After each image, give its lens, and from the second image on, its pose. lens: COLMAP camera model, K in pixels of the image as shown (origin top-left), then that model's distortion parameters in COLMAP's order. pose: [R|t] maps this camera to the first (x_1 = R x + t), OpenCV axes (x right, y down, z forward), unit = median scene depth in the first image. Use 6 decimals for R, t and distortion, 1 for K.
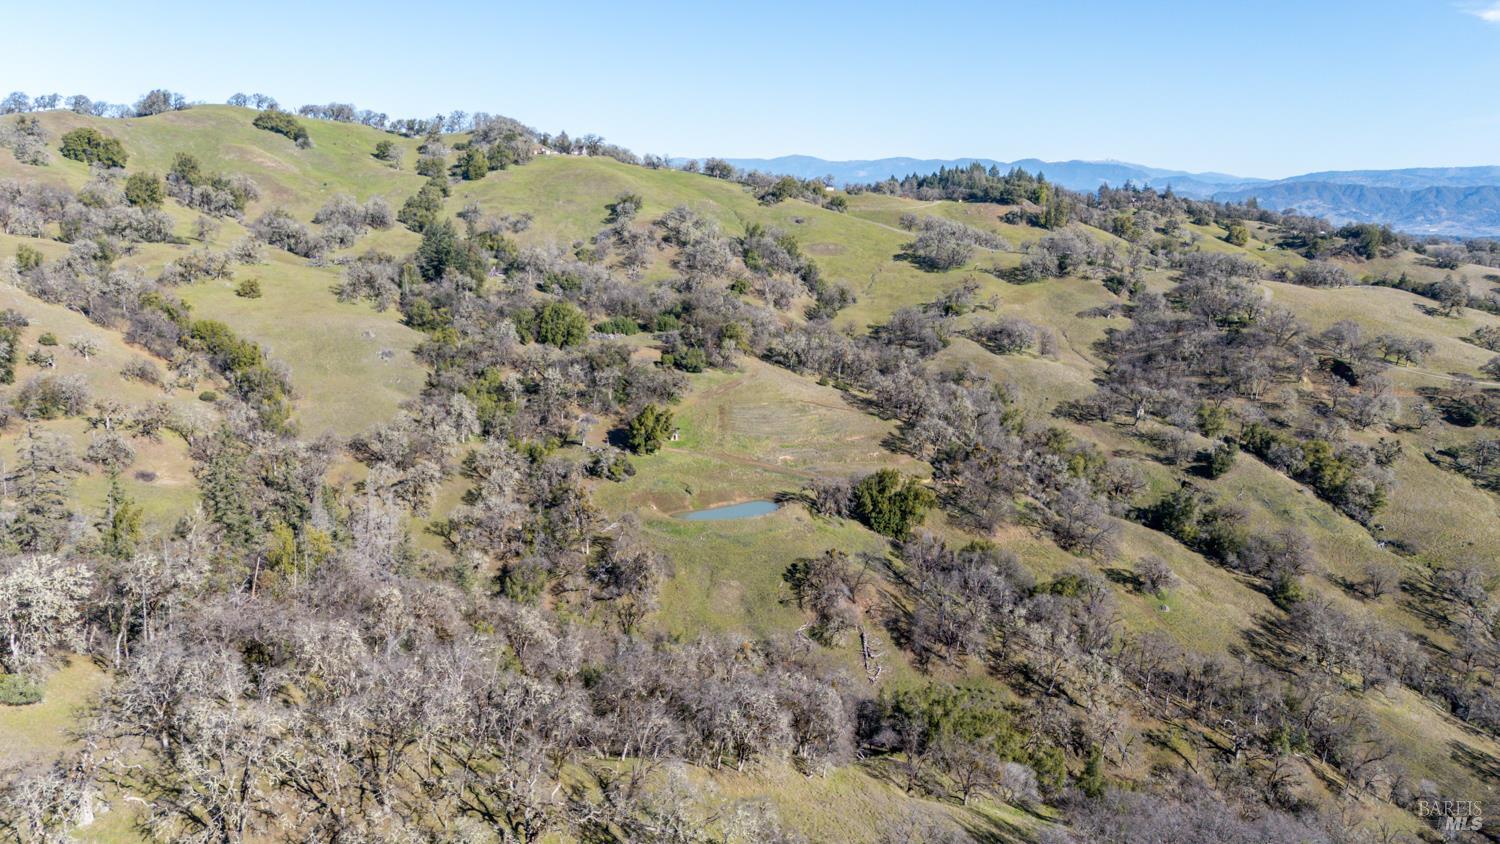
lens RADIAL K [[1109.6, 0, 750.0], [0, 1109.6, 422.0], [0, 0, 1]] dist [0.087953, -0.089922]
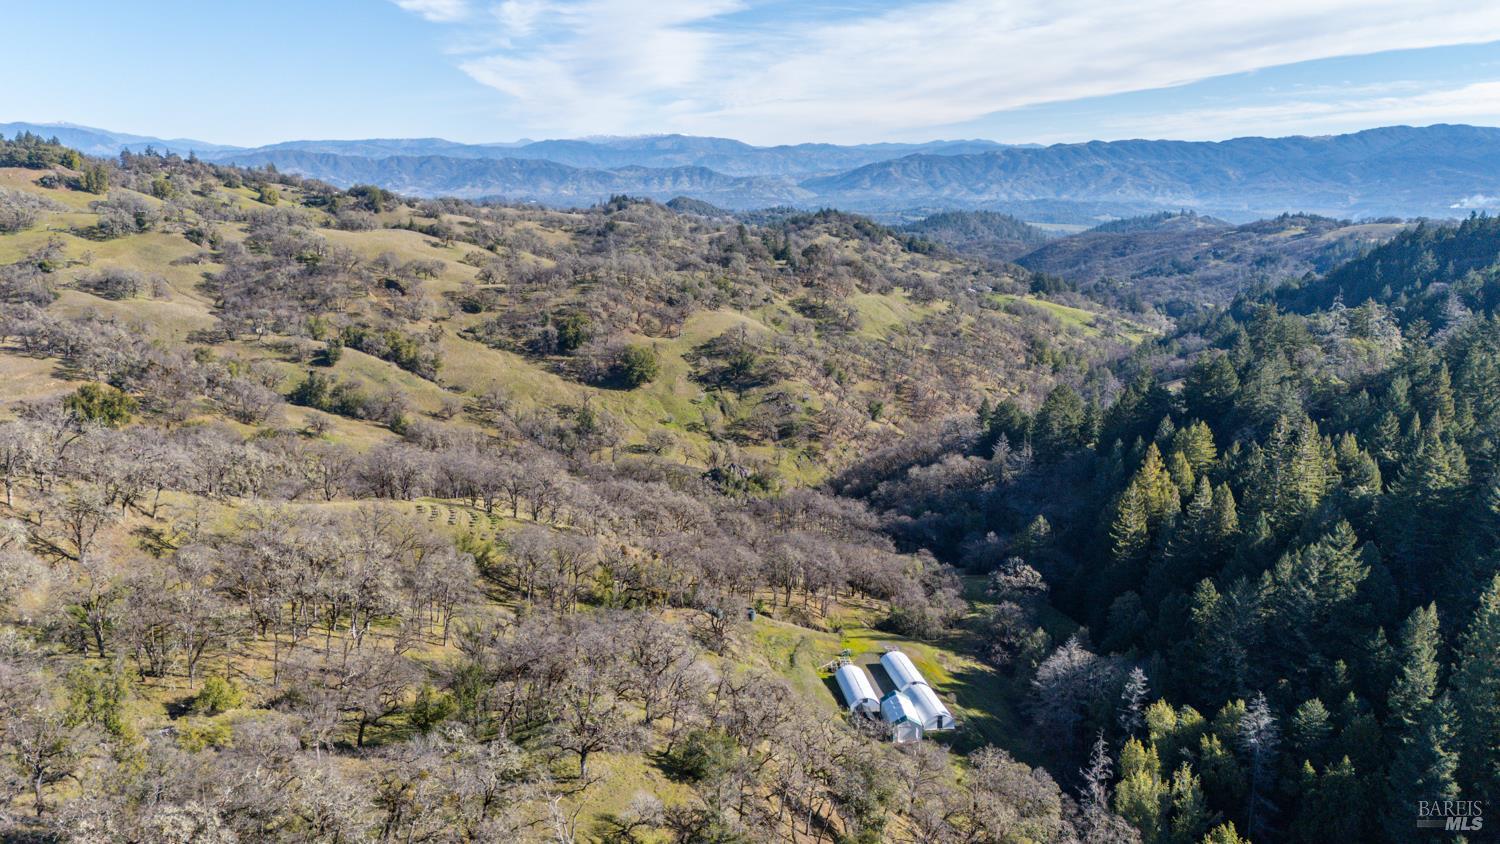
lens RADIAL K [[1092.5, 0, 747.2], [0, 1092.5, 444.6], [0, 0, 1]] dist [0.091668, -0.085294]
pose [[0.672393, -0.193540, 0.714444, -0.177348], [0.158111, 0.980488, 0.116806, 0.050586], [-0.723111, 0.034422, 0.689874, -0.232345]]
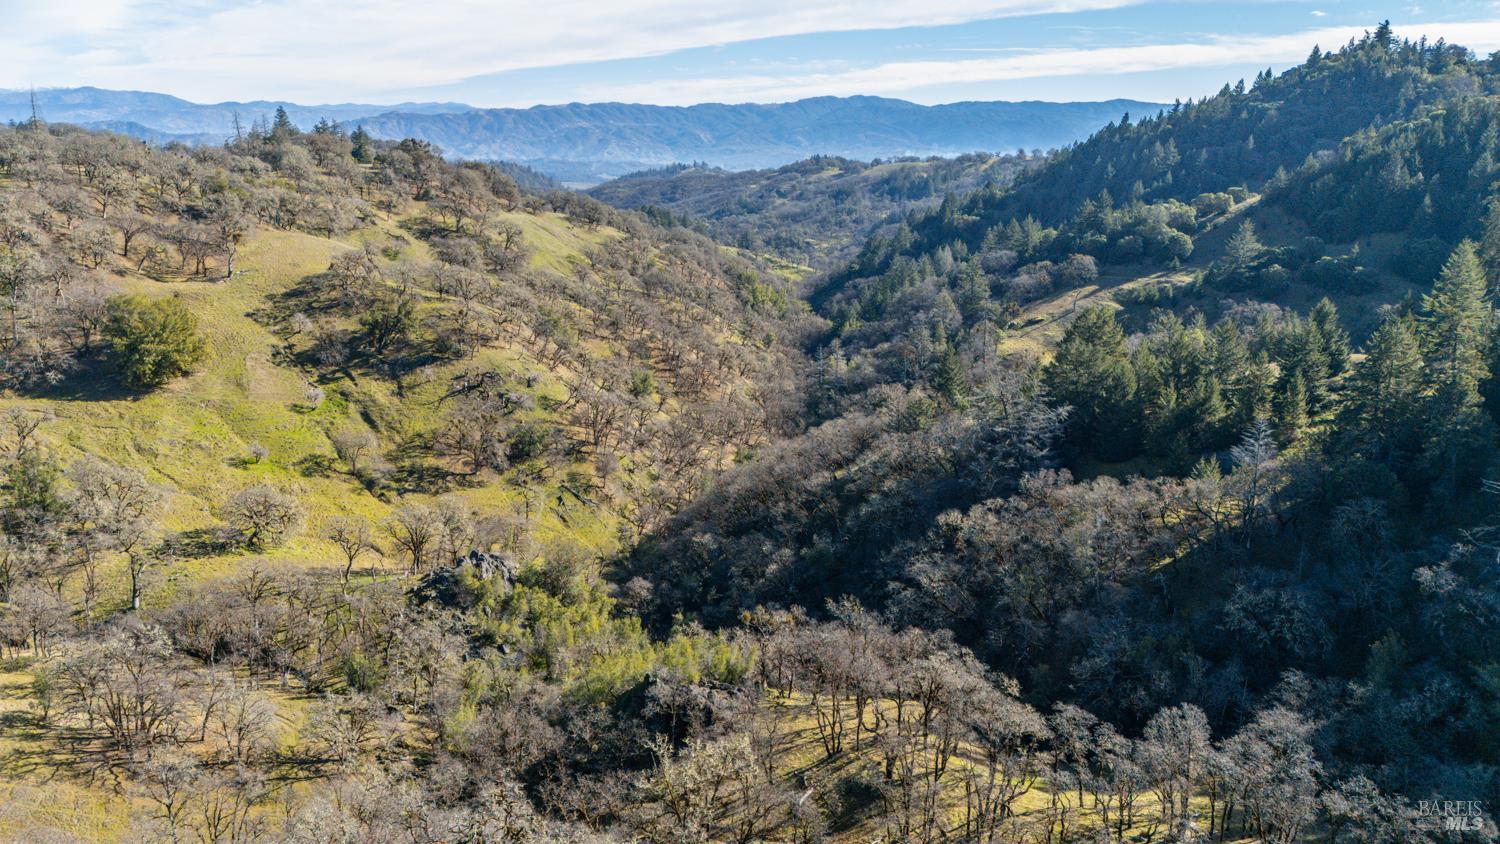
lens RADIAL K [[1109.6, 0, 750.0], [0, 1109.6, 422.0], [0, 0, 1]] dist [0.087953, -0.089922]
pose [[0.283792, -0.254559, 0.924479, 0.159827], [0.198714, 0.958801, 0.203009, 0.069802], [-0.938070, 0.126094, 0.322685, 0.205281]]
